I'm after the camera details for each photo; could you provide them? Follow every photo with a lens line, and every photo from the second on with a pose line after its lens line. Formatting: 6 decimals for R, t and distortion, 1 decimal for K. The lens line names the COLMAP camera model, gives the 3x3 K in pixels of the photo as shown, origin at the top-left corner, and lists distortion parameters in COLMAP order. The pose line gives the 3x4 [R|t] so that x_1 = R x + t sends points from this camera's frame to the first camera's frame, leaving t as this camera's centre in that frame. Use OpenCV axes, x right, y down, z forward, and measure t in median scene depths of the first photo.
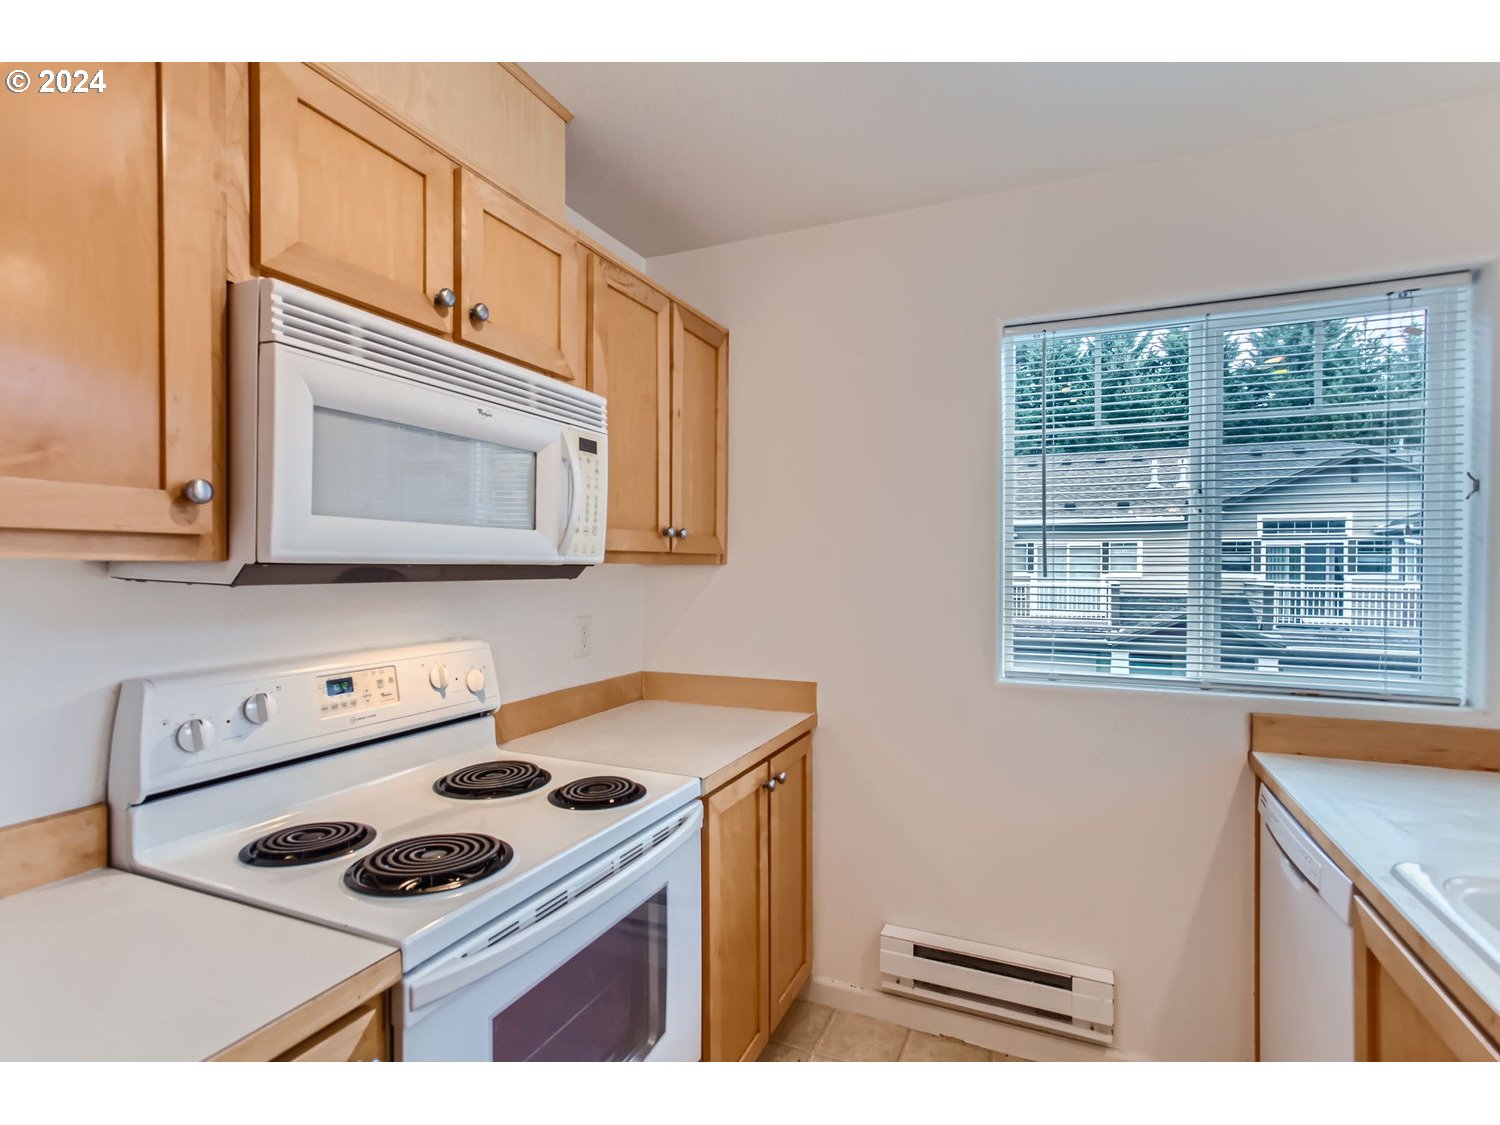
lens RADIAL K [[729.1, 0, 743.3], [0, 729.1, 571.9], [0, 0, 1]] dist [-0.032472, 0.019890]
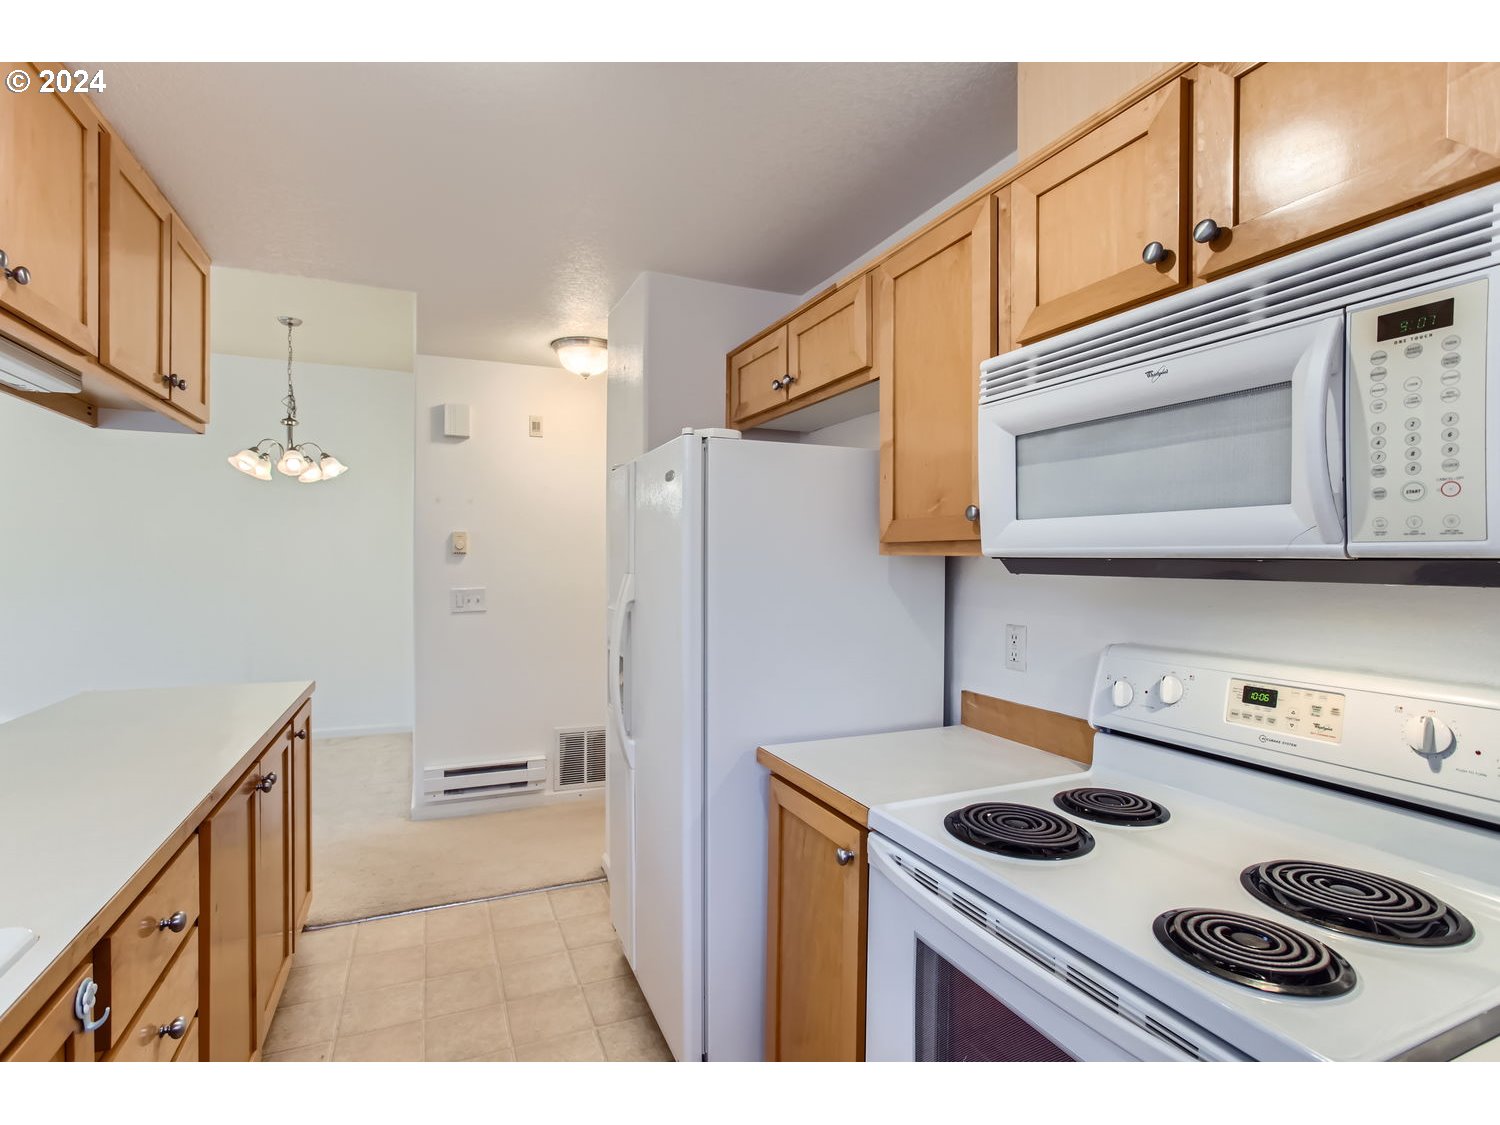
lens RADIAL K [[729.1, 0, 741.0], [0, 729.1, 564.6], [0, 0, 1]] dist [-0.032472, 0.019890]
pose [[-0.667540, 0.003064, -0.744567, 0.426862], [-0.009697, 0.999871, 0.012809, -0.006882], [0.744511, 0.015770, -0.667424, 0.910419]]
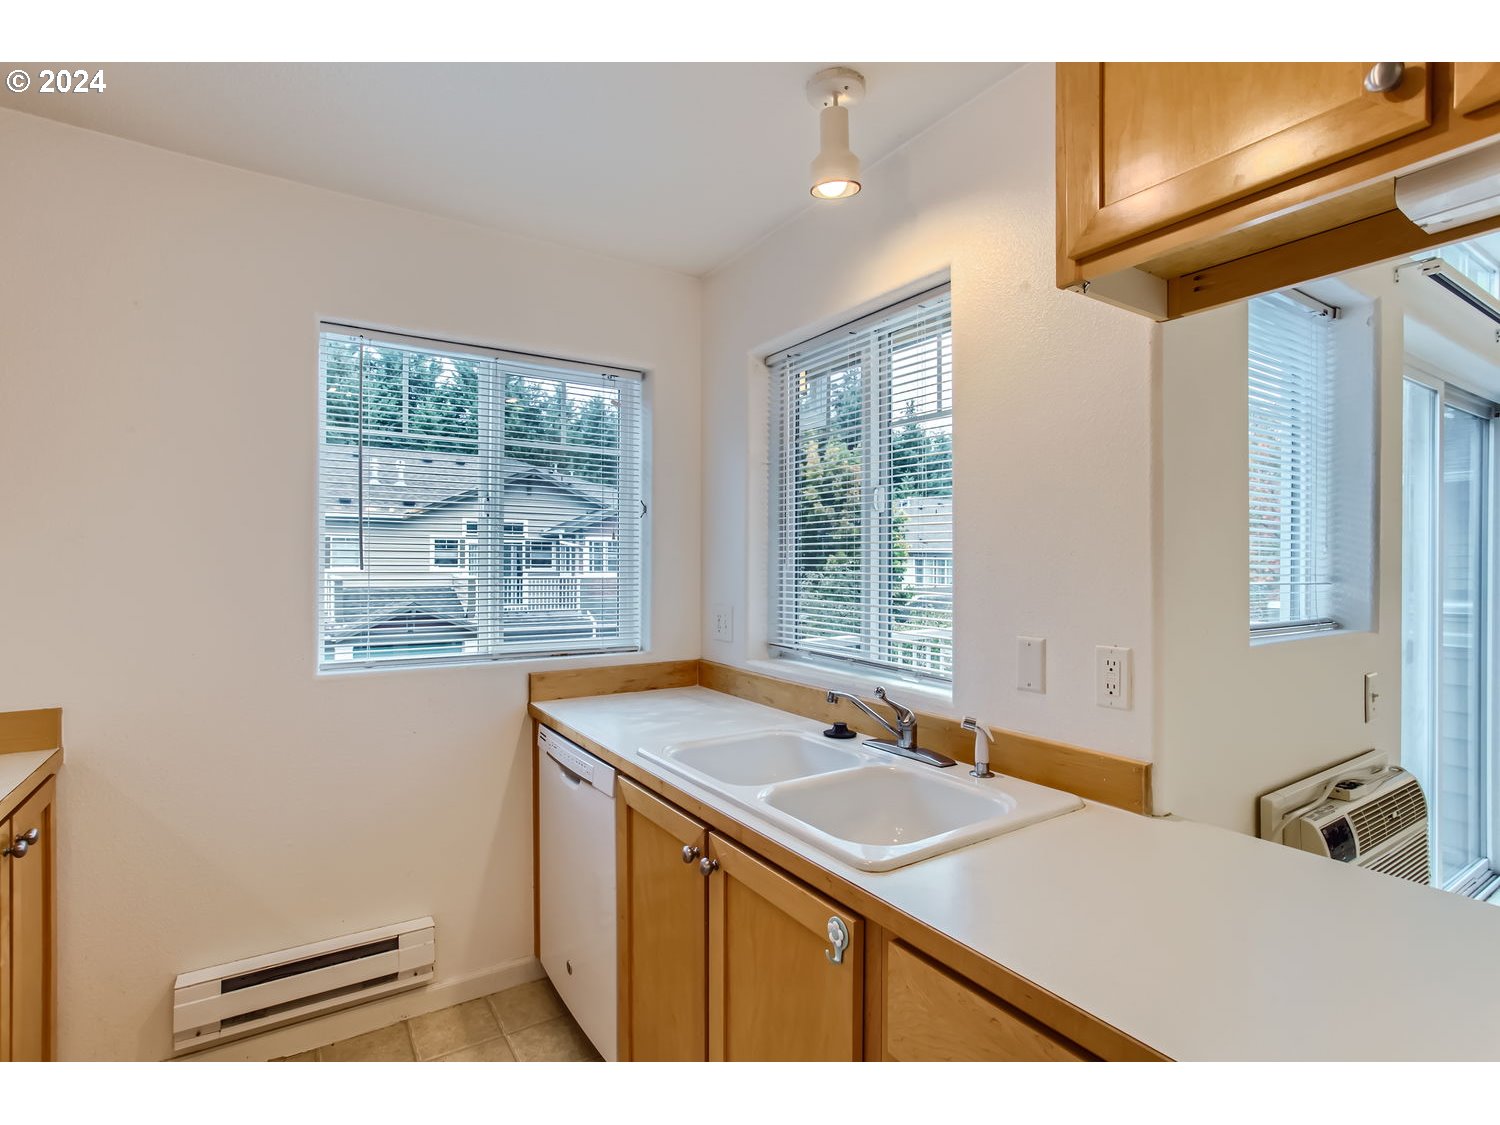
lens RADIAL K [[729.1, 0, 746.7], [0, 729.1, 560.6], [0, 0, 1]] dist [-0.032472, 0.019890]
pose [[0.537143, 0.002043, 0.843488, -0.204406], [0.005028, 0.999972, -0.005624, 0.002232], [-0.843476, 0.007262, 0.537118, -0.042409]]
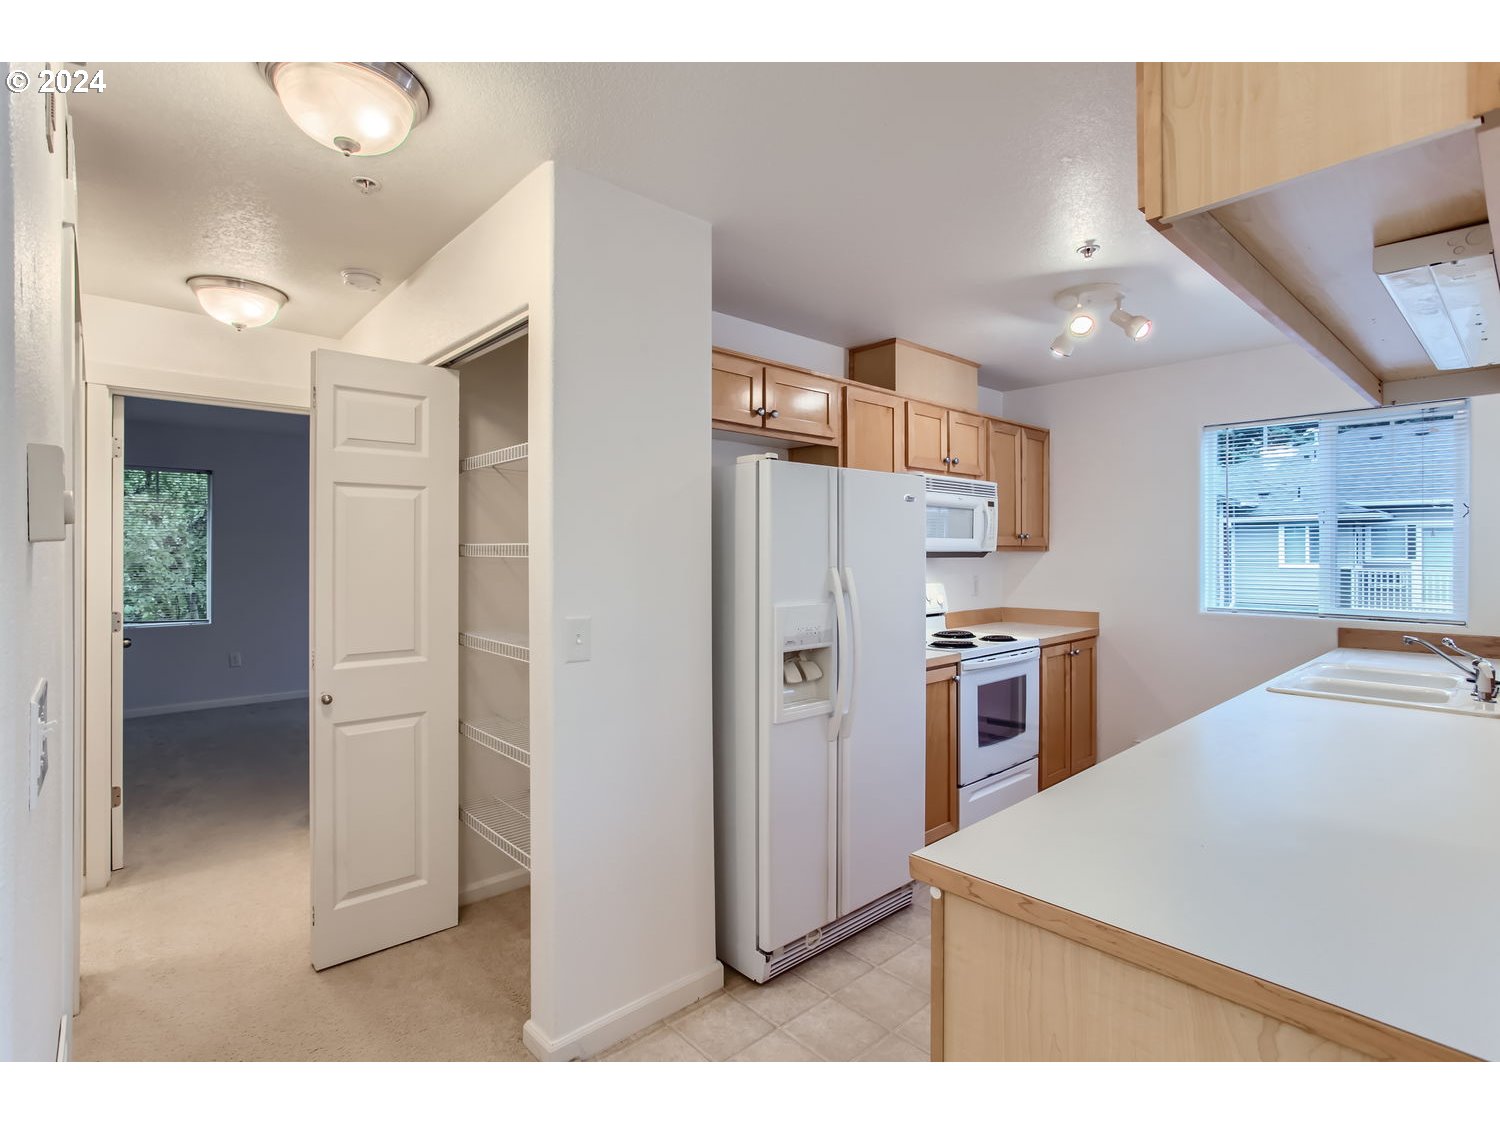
lens RADIAL K [[729.1, 0, 738.6], [0, 729.1, 551.9], [0, 0, 1]] dist [-0.032472, 0.019890]
pose [[0.915226, -0.000053, -0.402941, -0.001552], [-0.002742, 0.999976, -0.006360, 0.007209], [0.402931, 0.006926, 0.915204, -1.497365]]
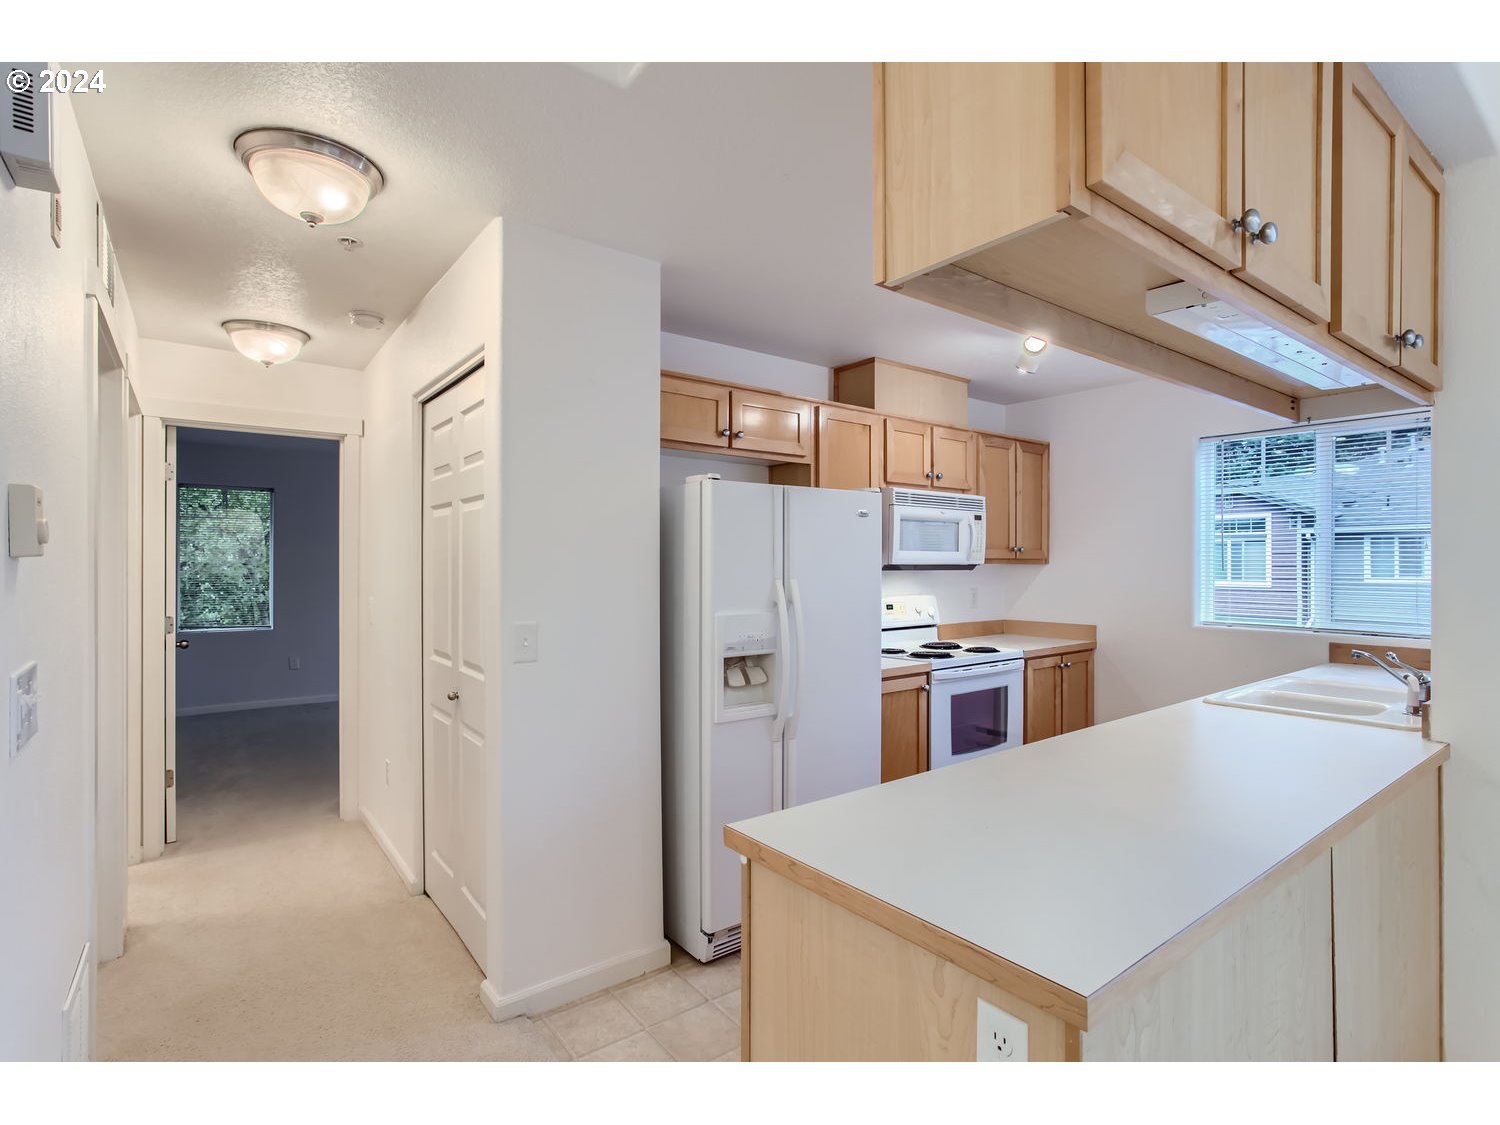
lens RADIAL K [[729.1, 0, 736.9], [0, 729.1, 564.4], [0, 0, 1]] dist [-0.032472, 0.019890]
pose [[0.876867, 0.001782, -0.480729, 0.246819], [-0.004669, 0.999978, -0.004810, 0.005138], [0.480710, 0.006462, 0.876856, -1.498187]]
